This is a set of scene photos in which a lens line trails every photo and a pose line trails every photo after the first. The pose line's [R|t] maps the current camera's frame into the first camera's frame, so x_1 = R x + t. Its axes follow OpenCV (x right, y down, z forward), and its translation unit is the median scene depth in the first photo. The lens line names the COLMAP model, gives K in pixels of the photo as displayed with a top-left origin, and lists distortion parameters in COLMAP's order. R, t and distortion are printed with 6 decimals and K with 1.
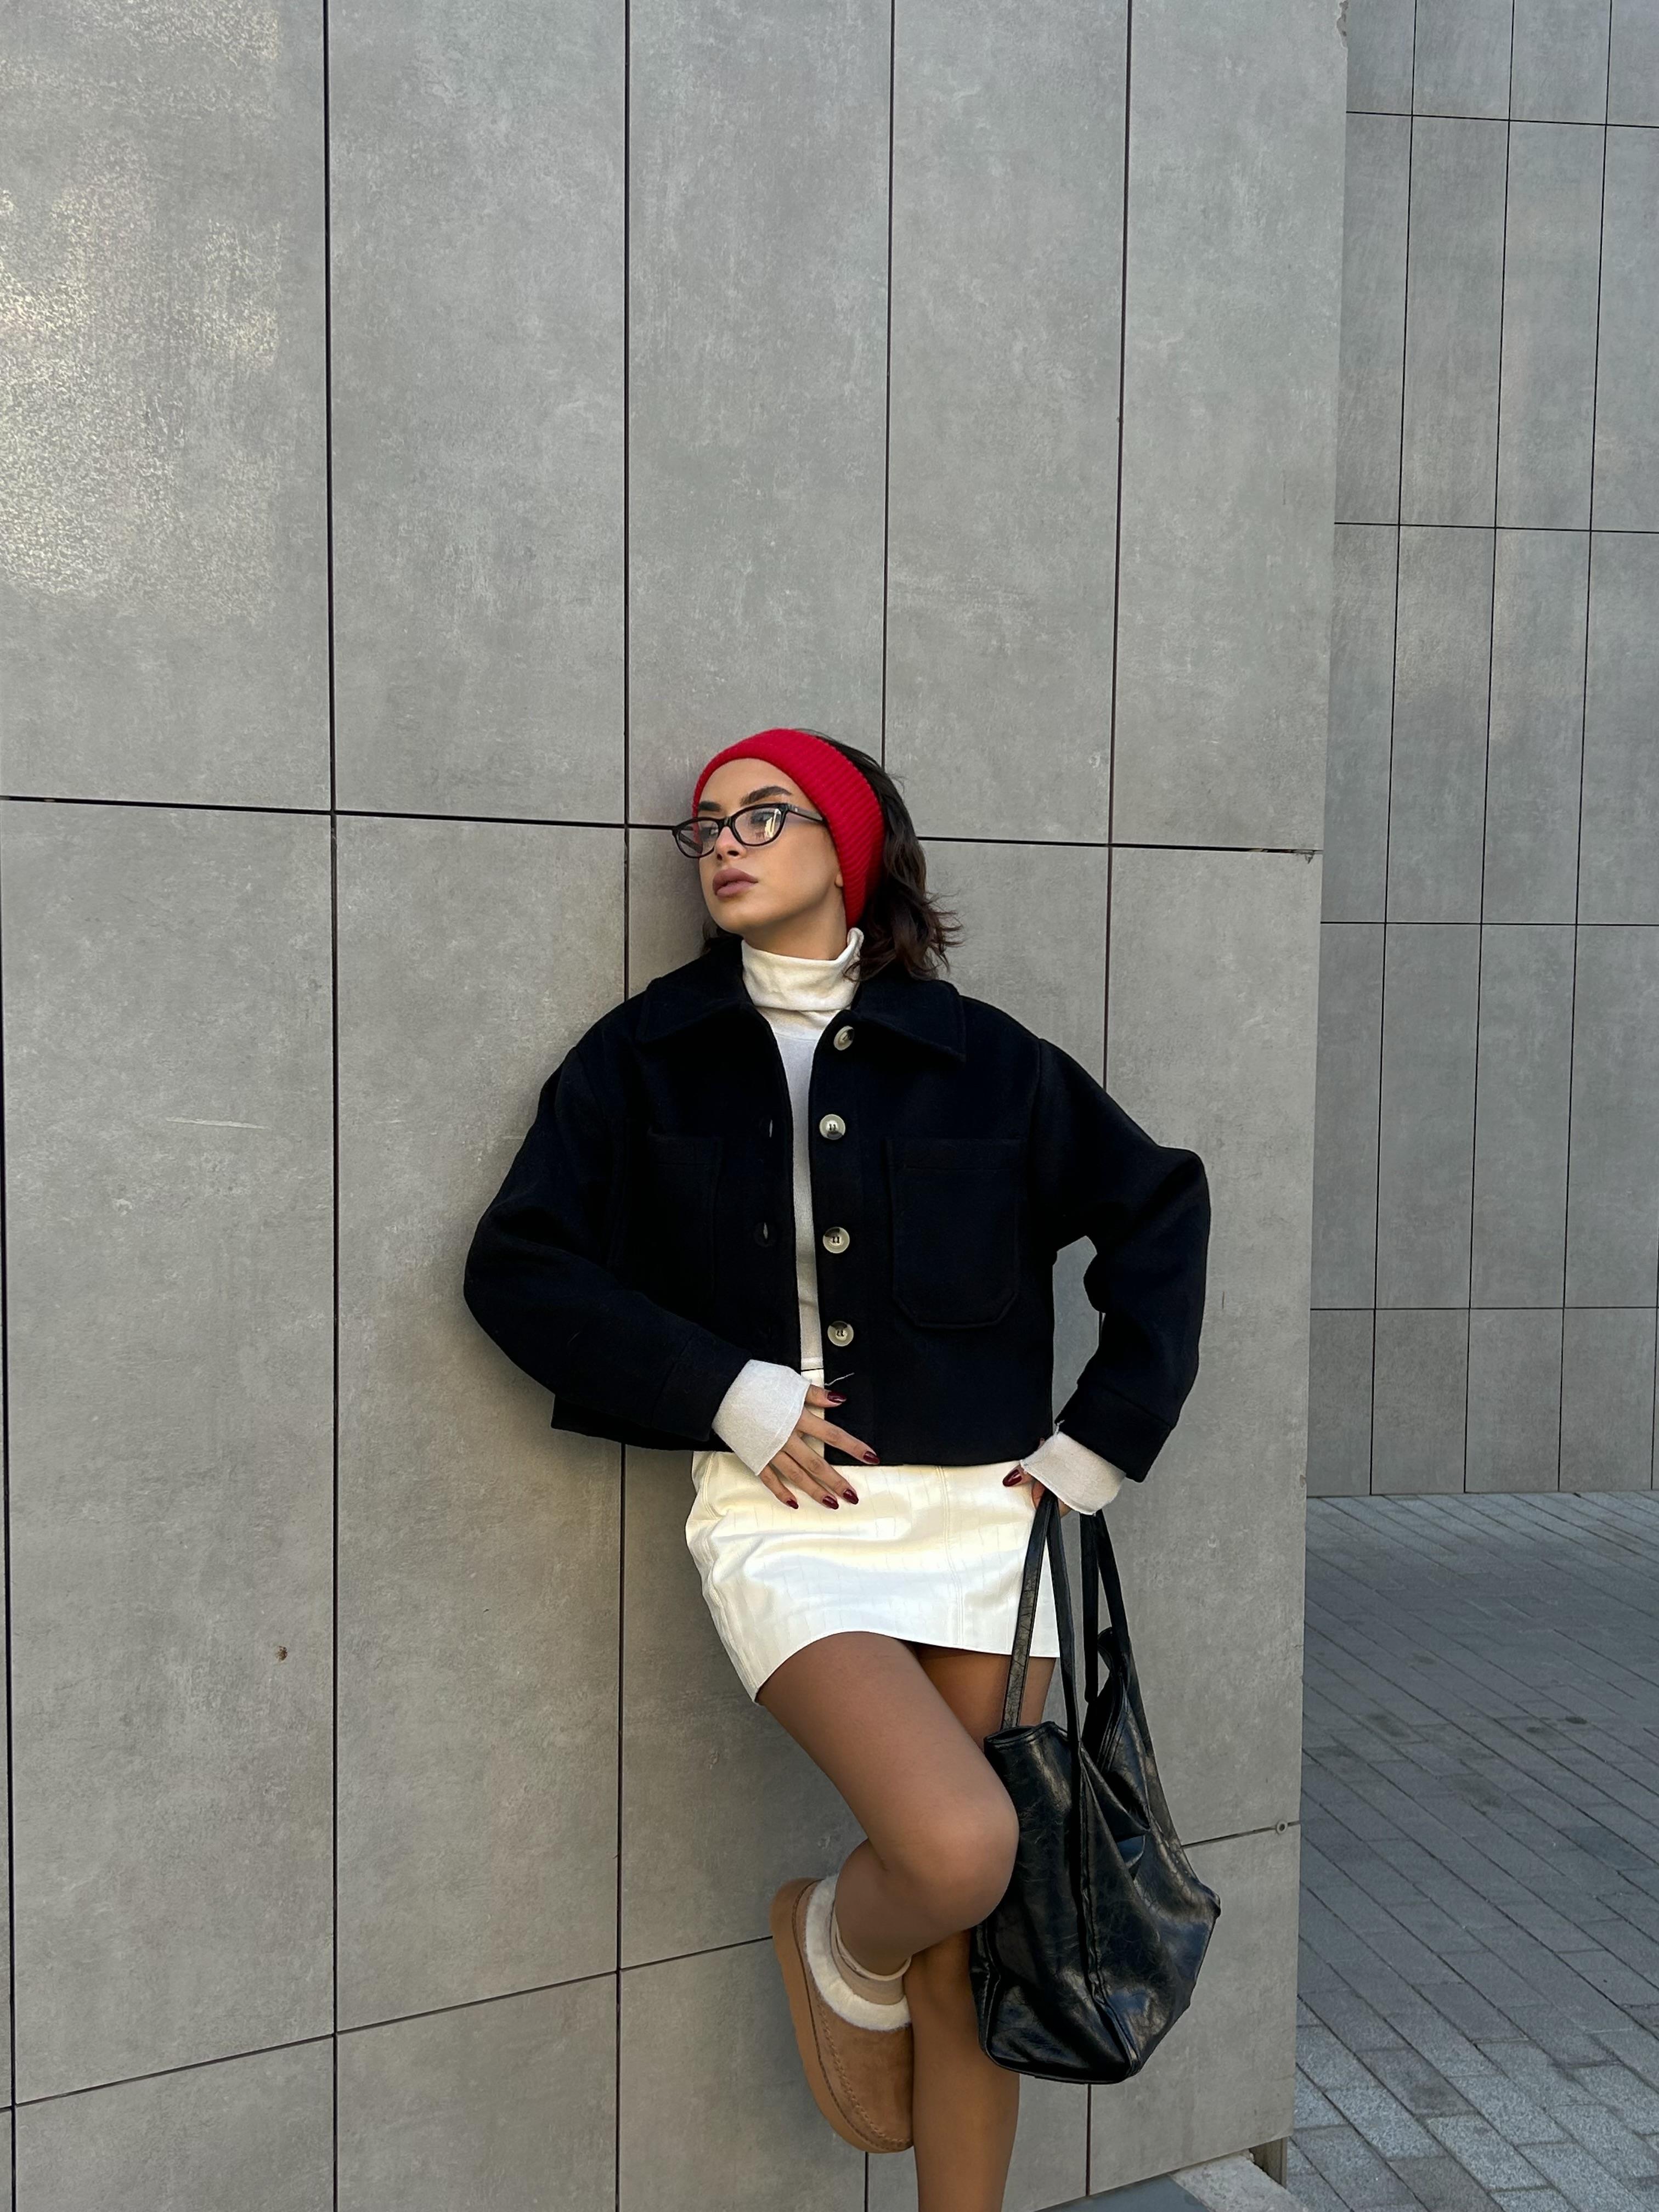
lens RADIAL K [[2265.0, 0, 807.0], [0, 2265.0, 1123.7], [0, 0, 1]] dist [0.020432, 0.000000]
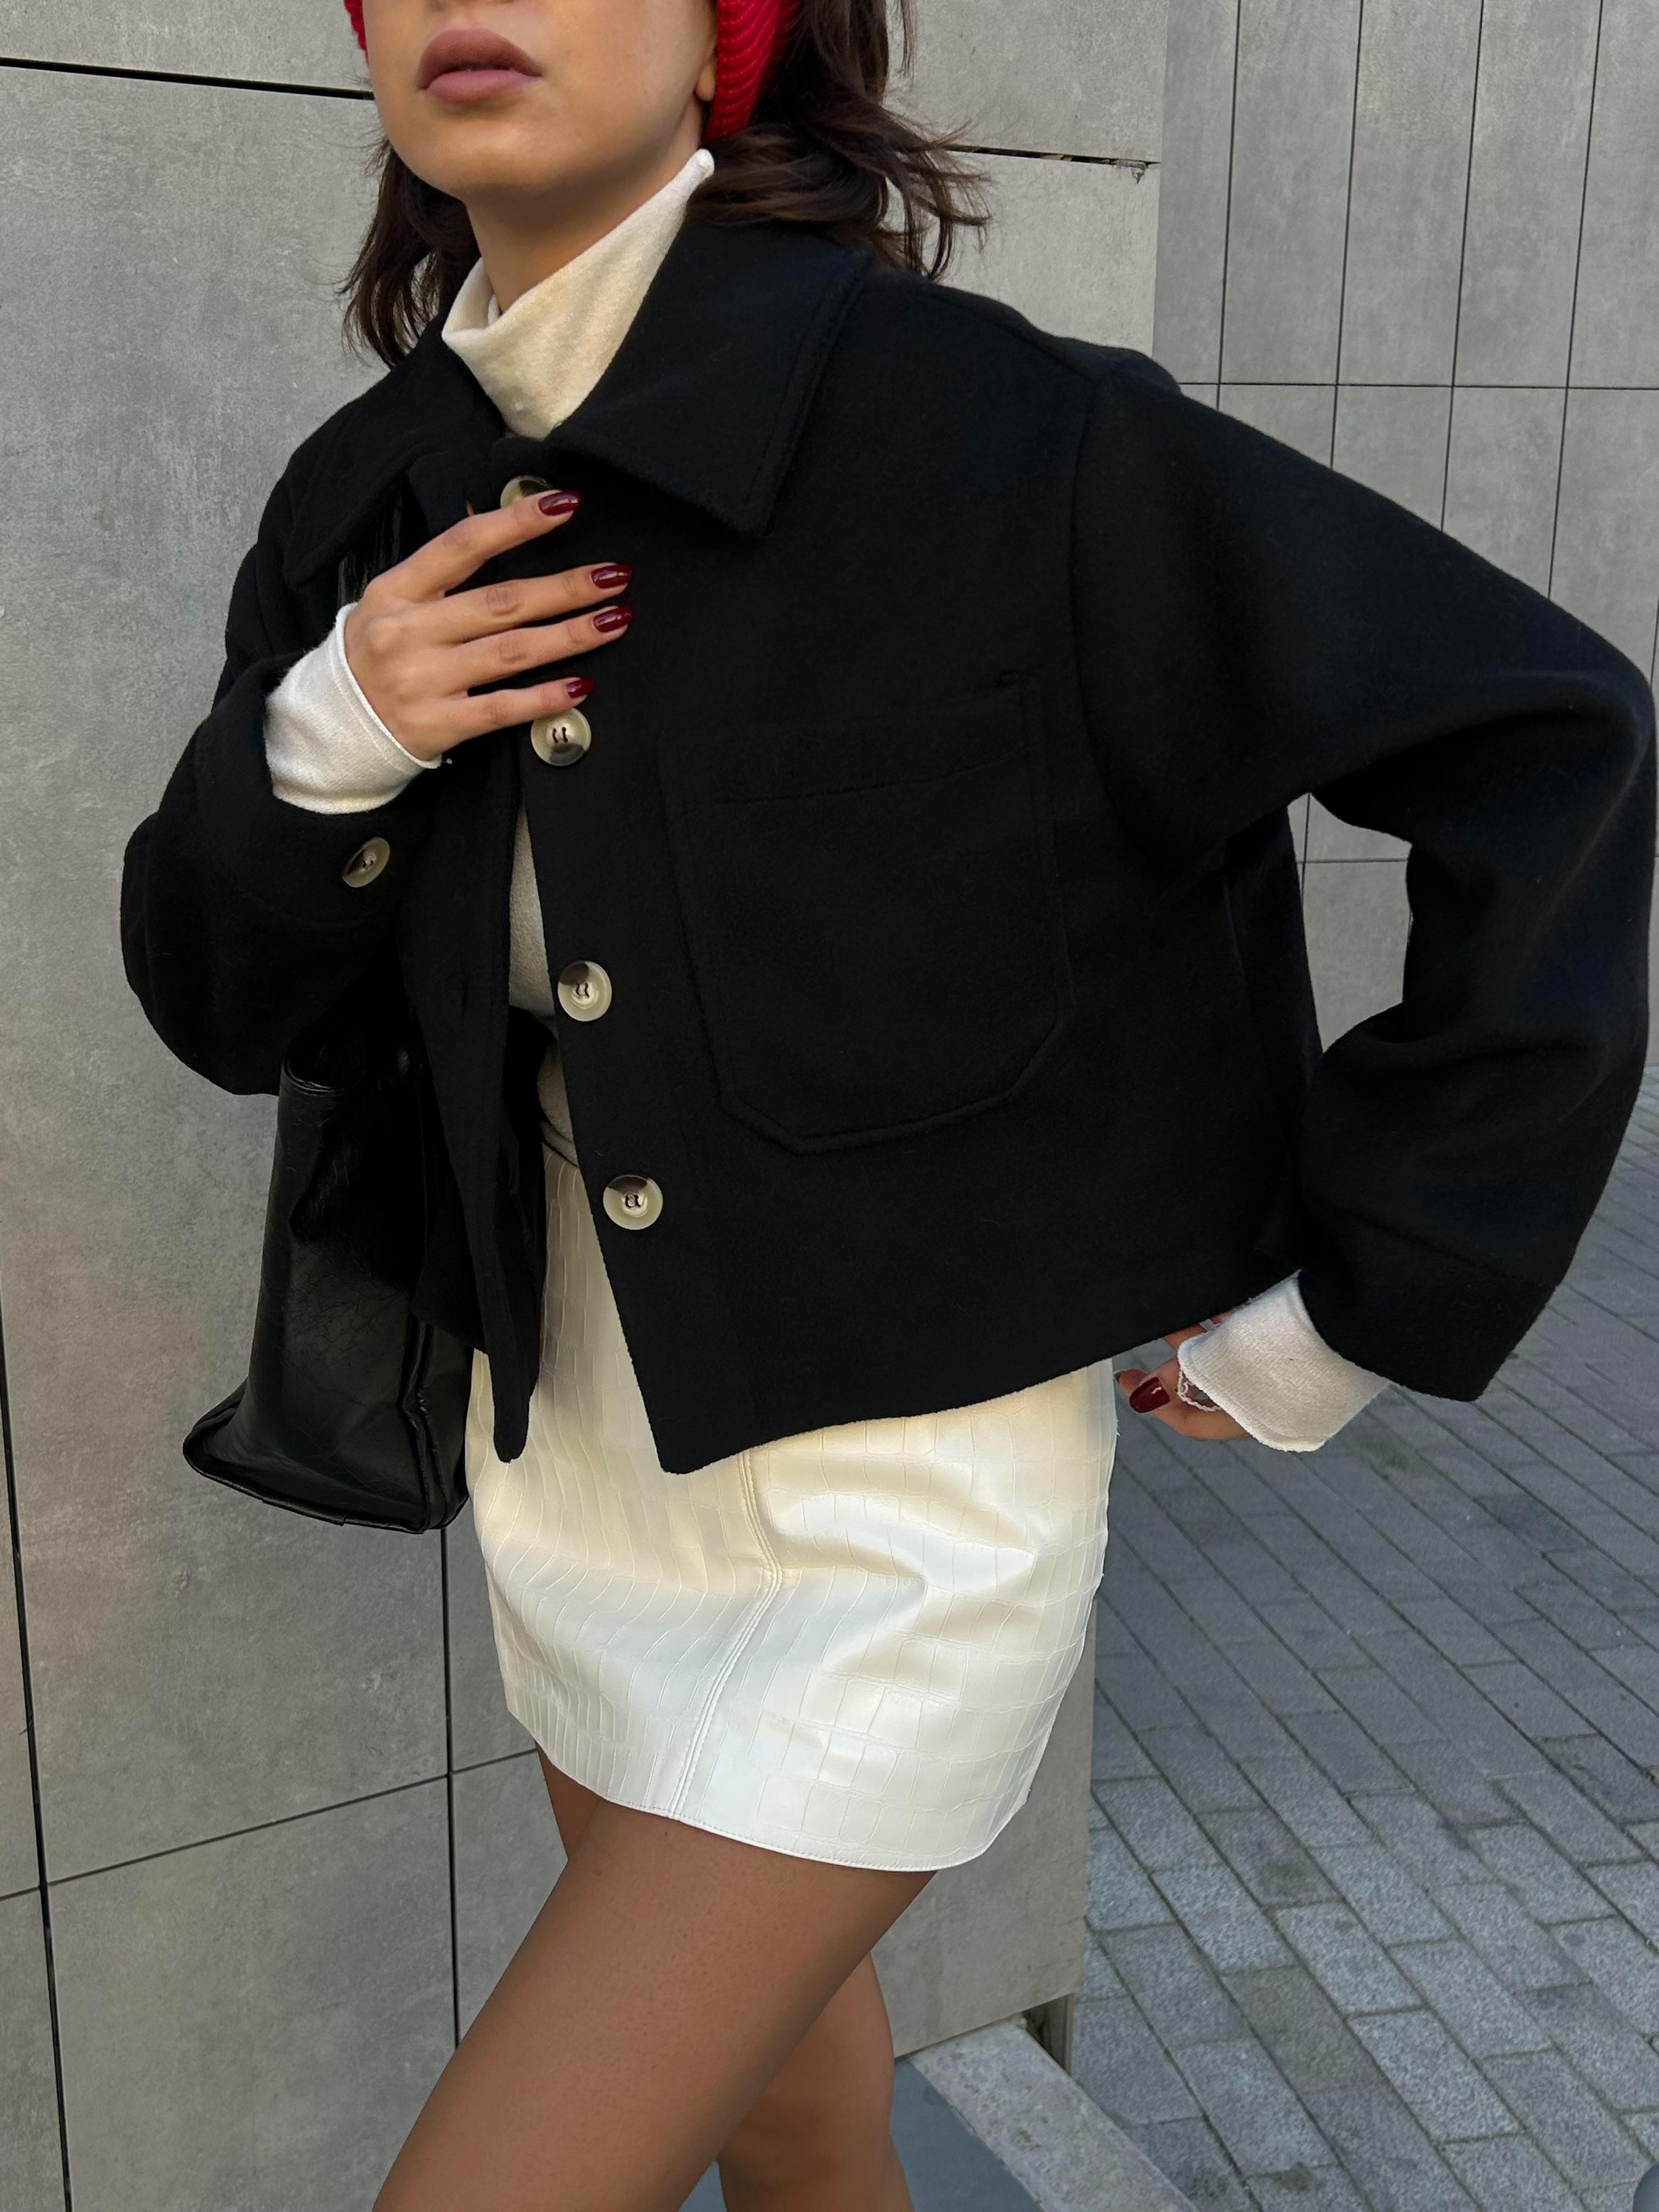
lens RADIAL K [[2364.4, 0, 808.1], [0, 2364.4, 1113.4], [0, 0, 1]] dist [0.014704, 0.000000]
pose [[0.999709, -0.007327, 0.022974, 0.121429], [0.002795, 0.981502, 0.191432, 0.013717], [-0.023952, -0.191312, 0.981237, 0.329630]]
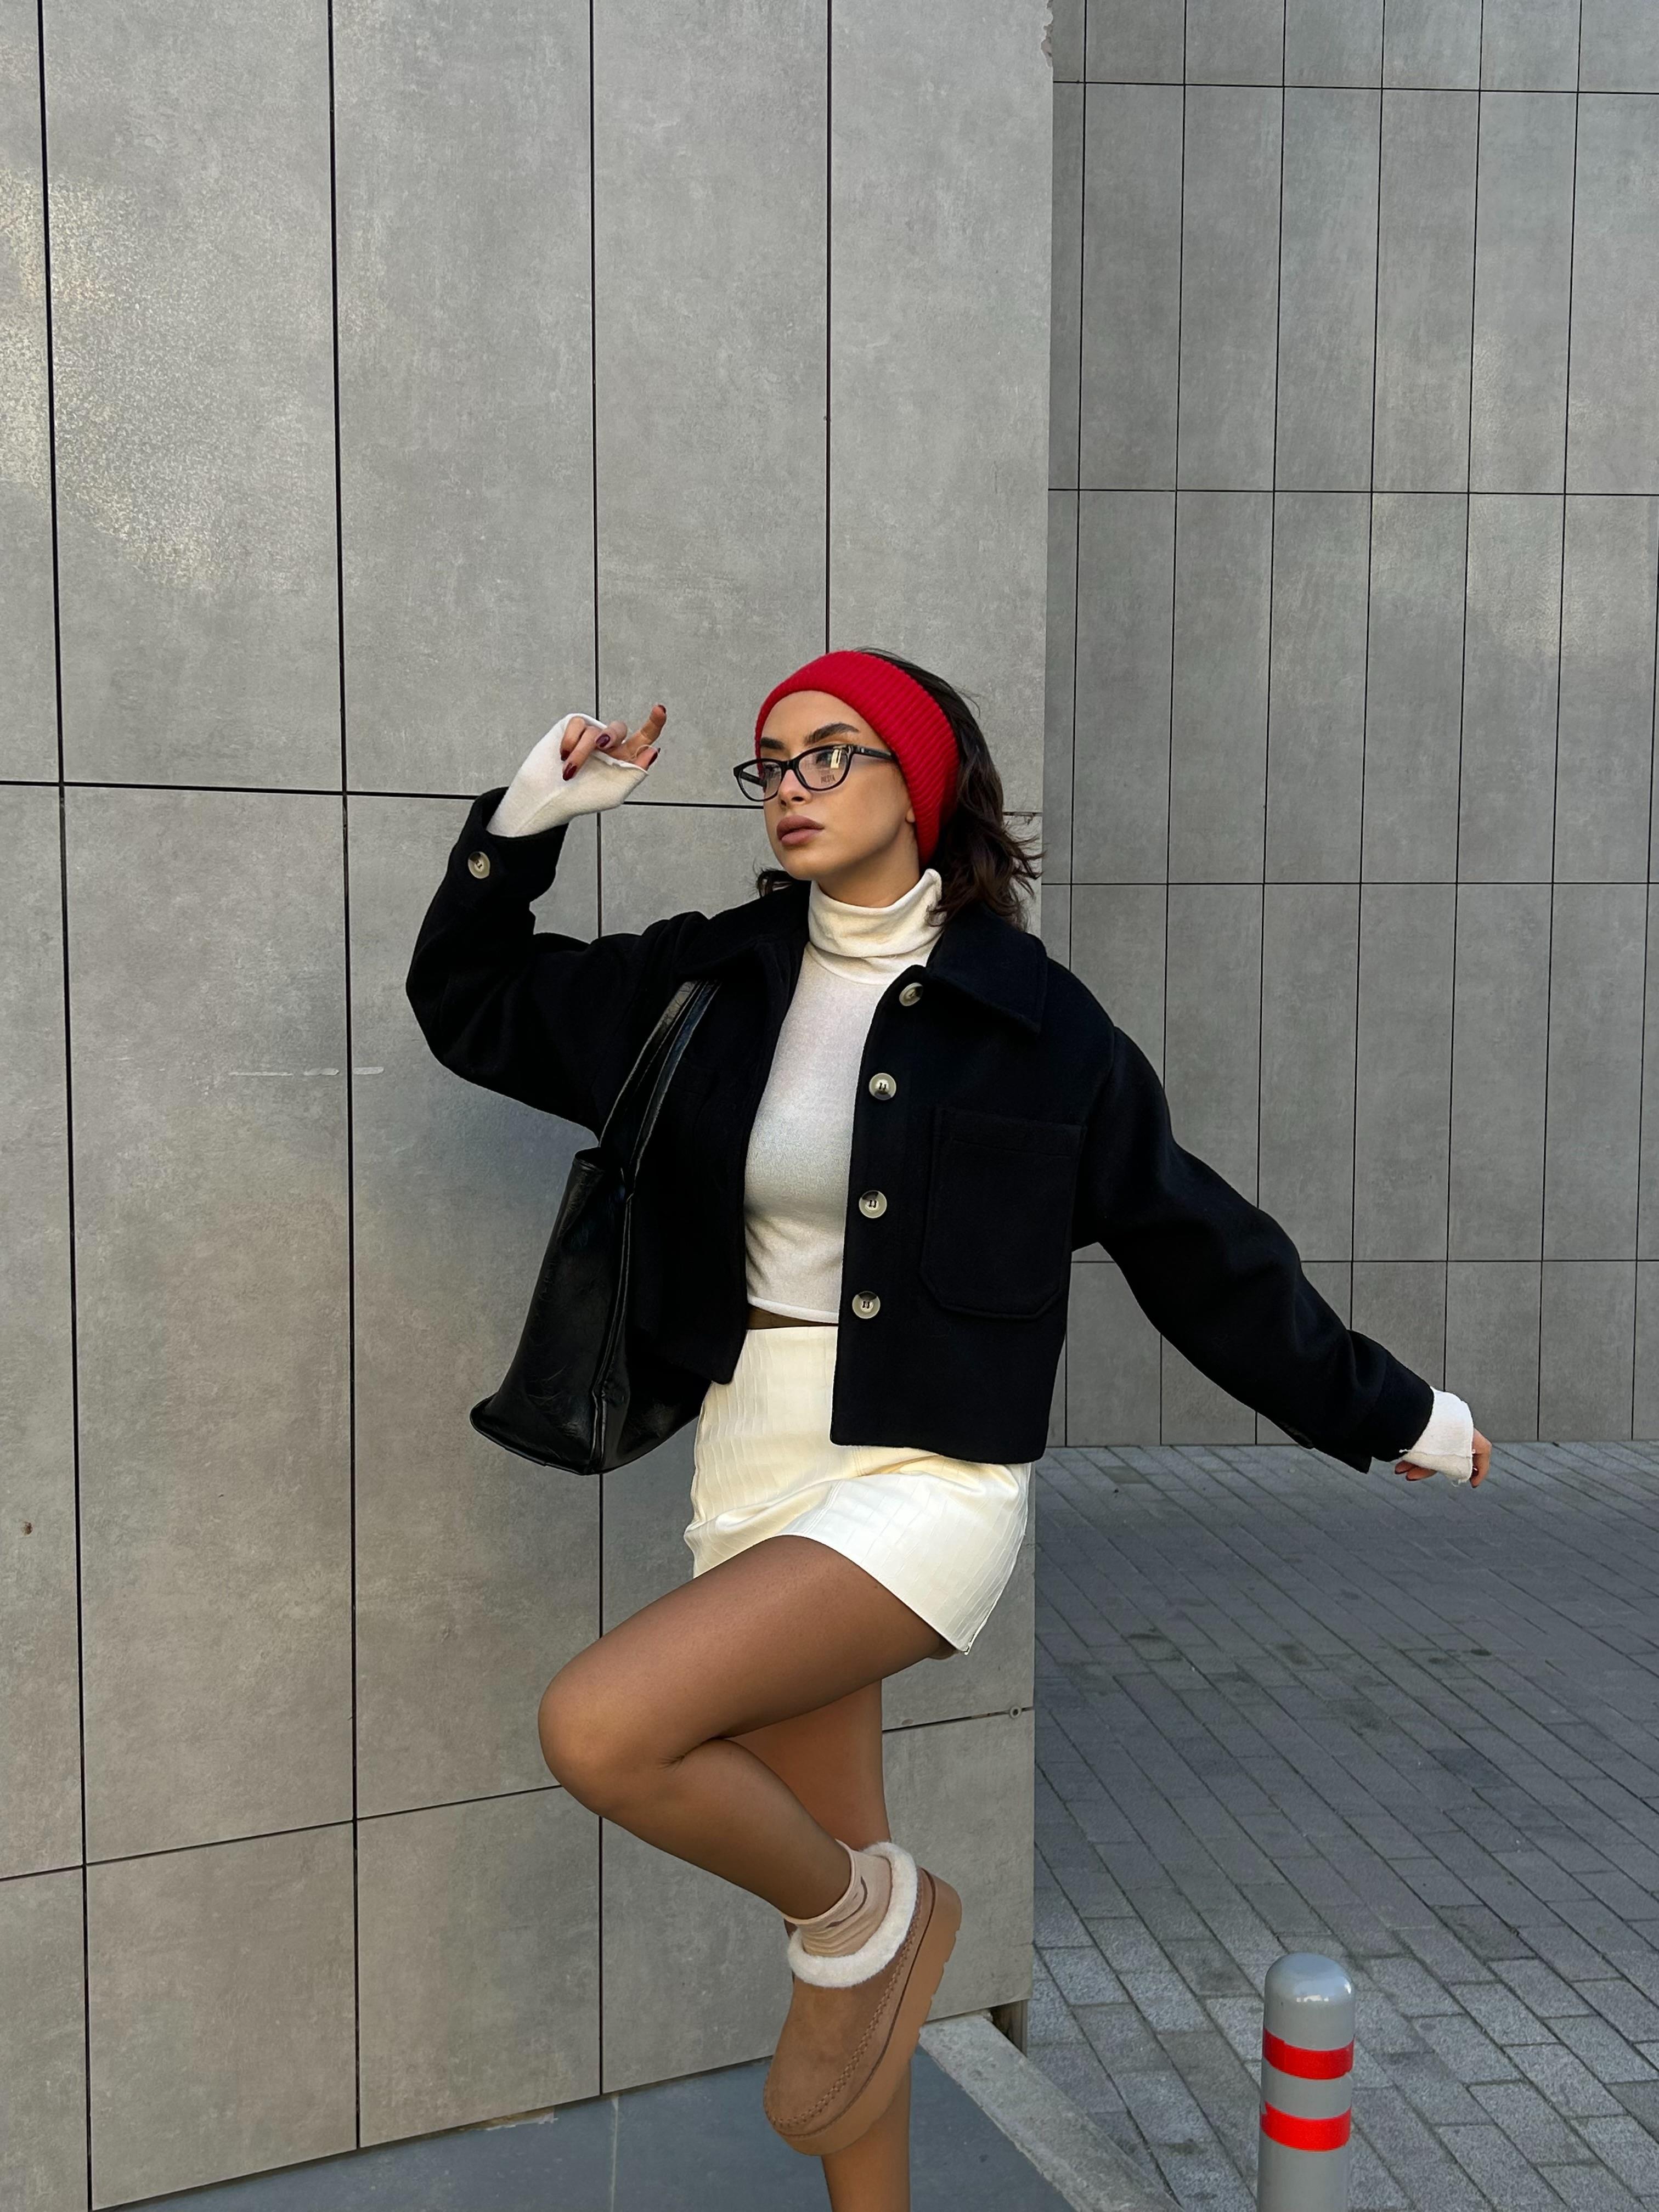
lens RADIAL K [[2265.0, 0, 822.4], [0, 2265.0, 1111.5], [0, 0, 1]] dist [0.020432, 0.000000]
pose [[0.998310, -0.001817, -0.058091, 0.199817], [0.002306, 0.999962, 0.008350, 0.014535], [0.058073, -0.008469, 0.998276, -0.092940]]
